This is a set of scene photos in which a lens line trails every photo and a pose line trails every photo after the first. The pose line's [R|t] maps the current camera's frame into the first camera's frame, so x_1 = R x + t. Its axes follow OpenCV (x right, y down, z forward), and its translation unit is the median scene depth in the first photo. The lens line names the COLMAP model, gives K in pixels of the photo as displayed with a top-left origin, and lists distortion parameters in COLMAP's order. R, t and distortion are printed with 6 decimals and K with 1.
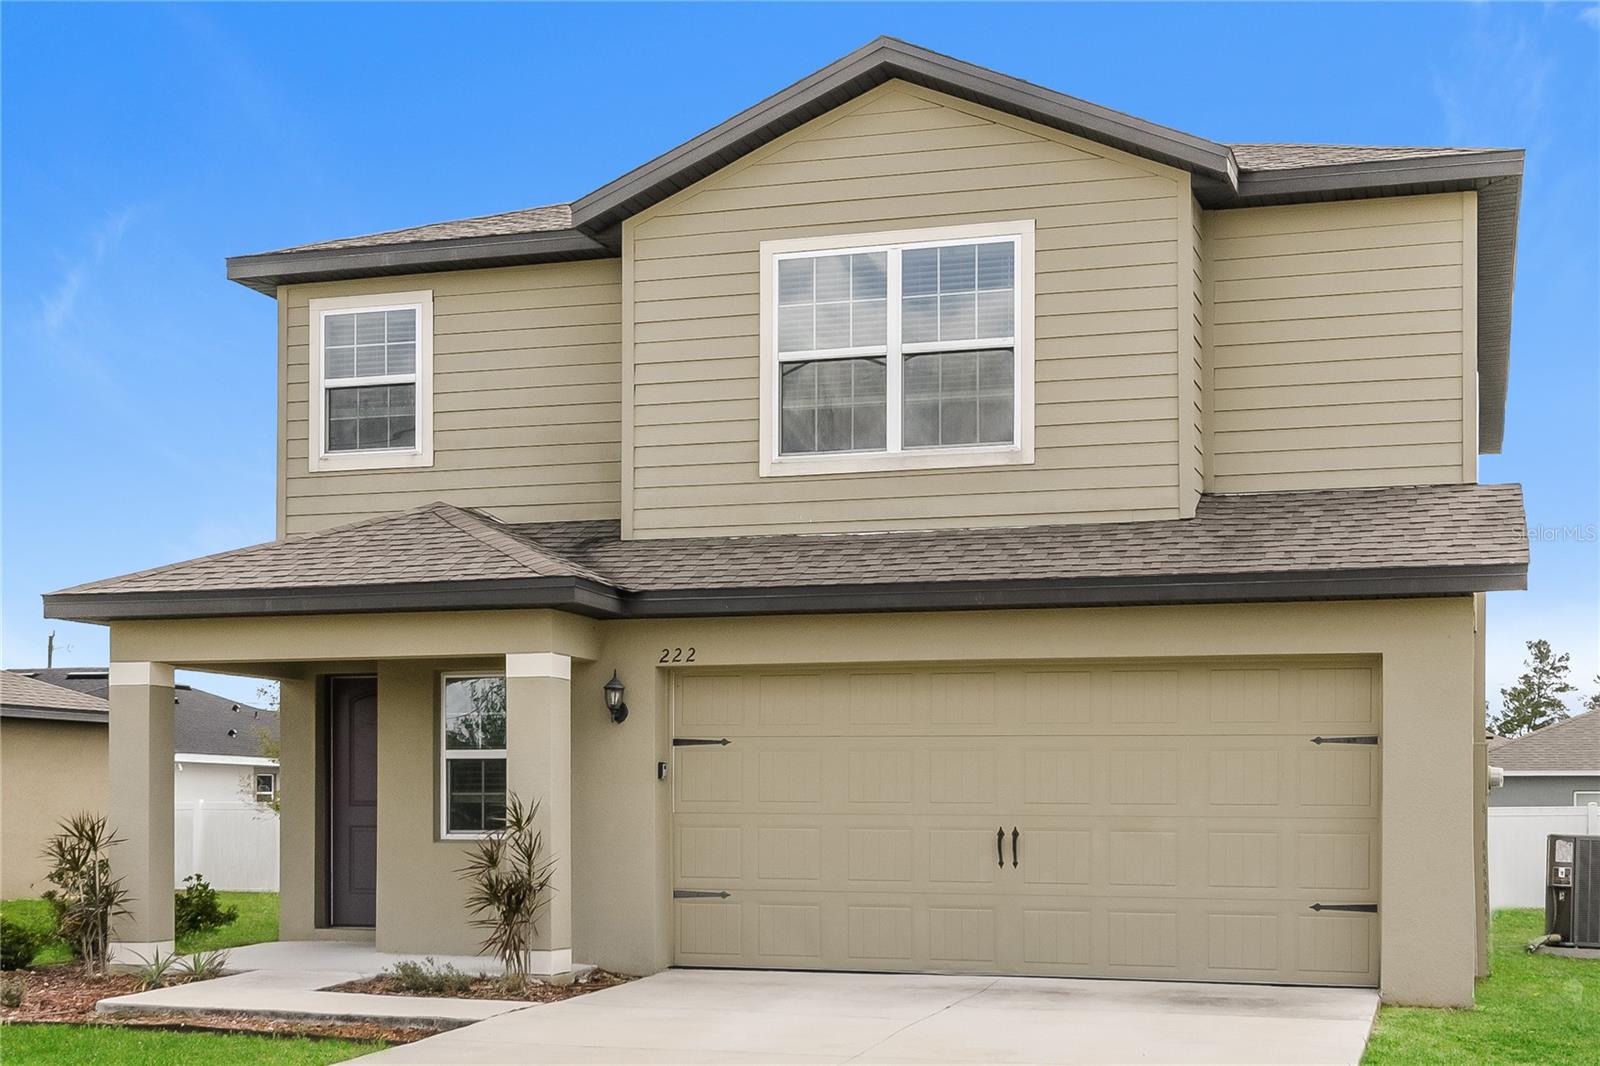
lens RADIAL K [[1324.8, 0, 795.5], [0, 1324.8, 527.6], [0, 0, 1]] dist [-0.010922, 0.009890]
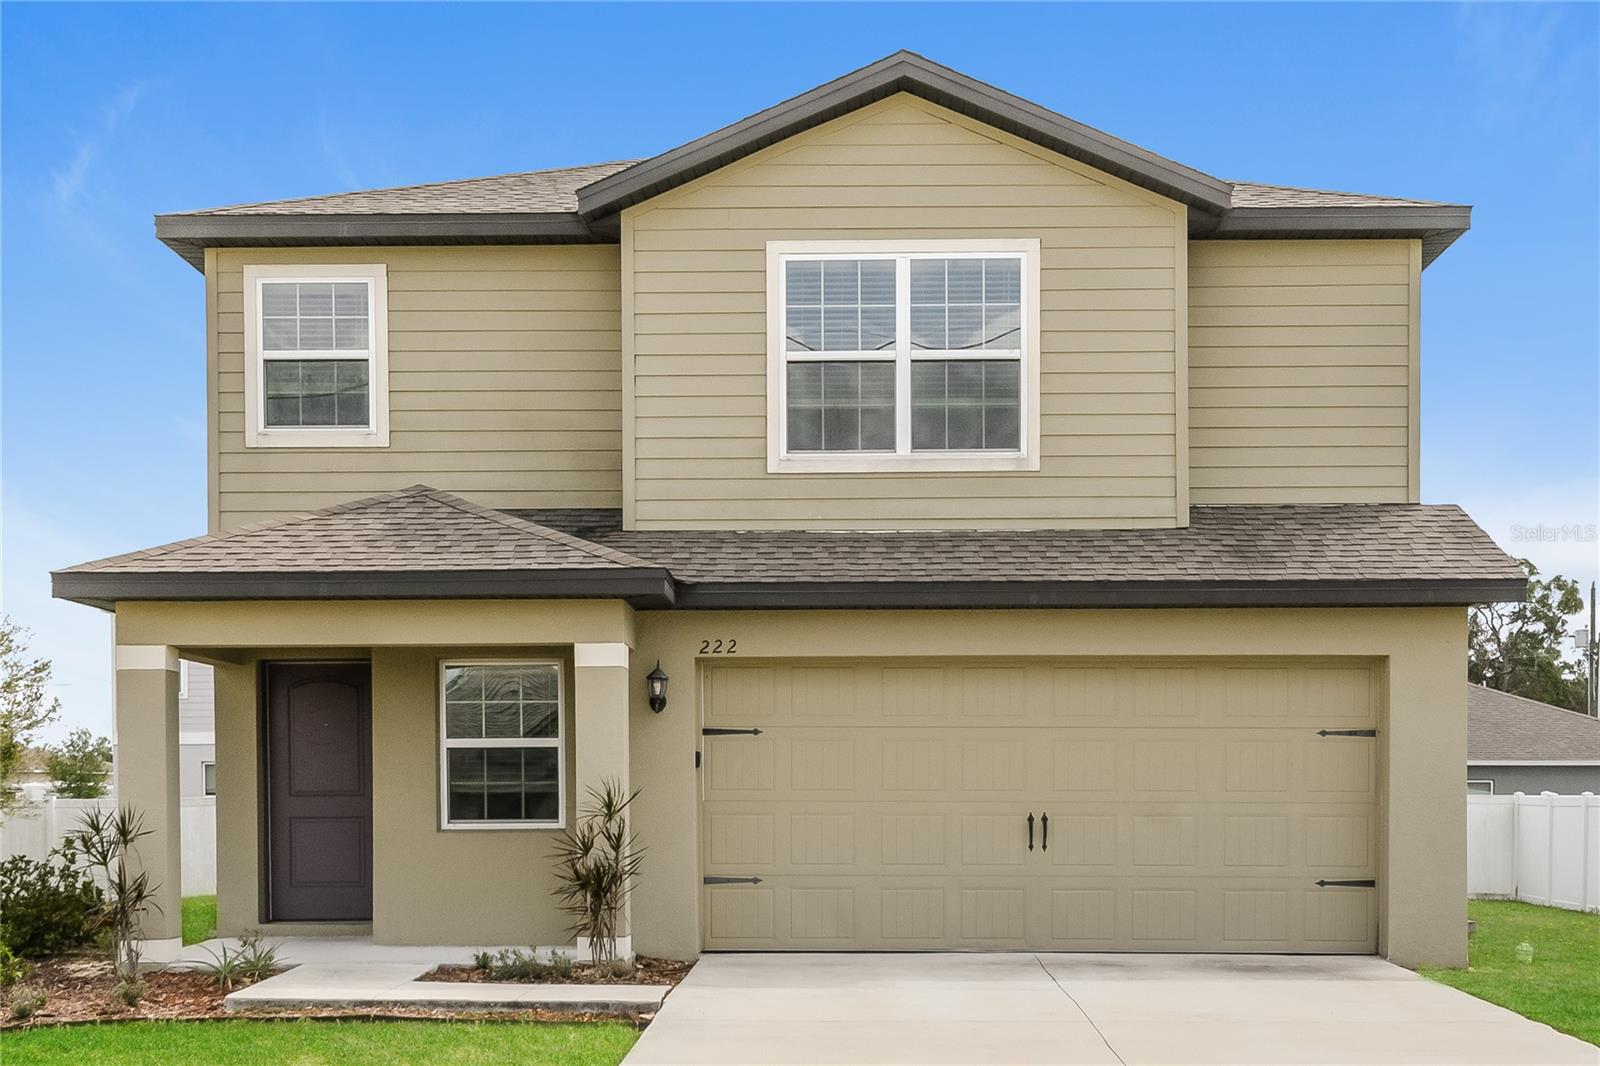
lens RADIAL K [[1327.5, 0, 801.8], [0, 1327.5, 541.0], [0, 0, 1]] dist [-0.002859, 0.000498]
pose [[0.984954, 0.029002, 0.170365, -0.189250], [-0.031854, 0.999394, 0.014027, -0.001083], [-0.169855, -0.019243, 0.985281, -0.013963]]
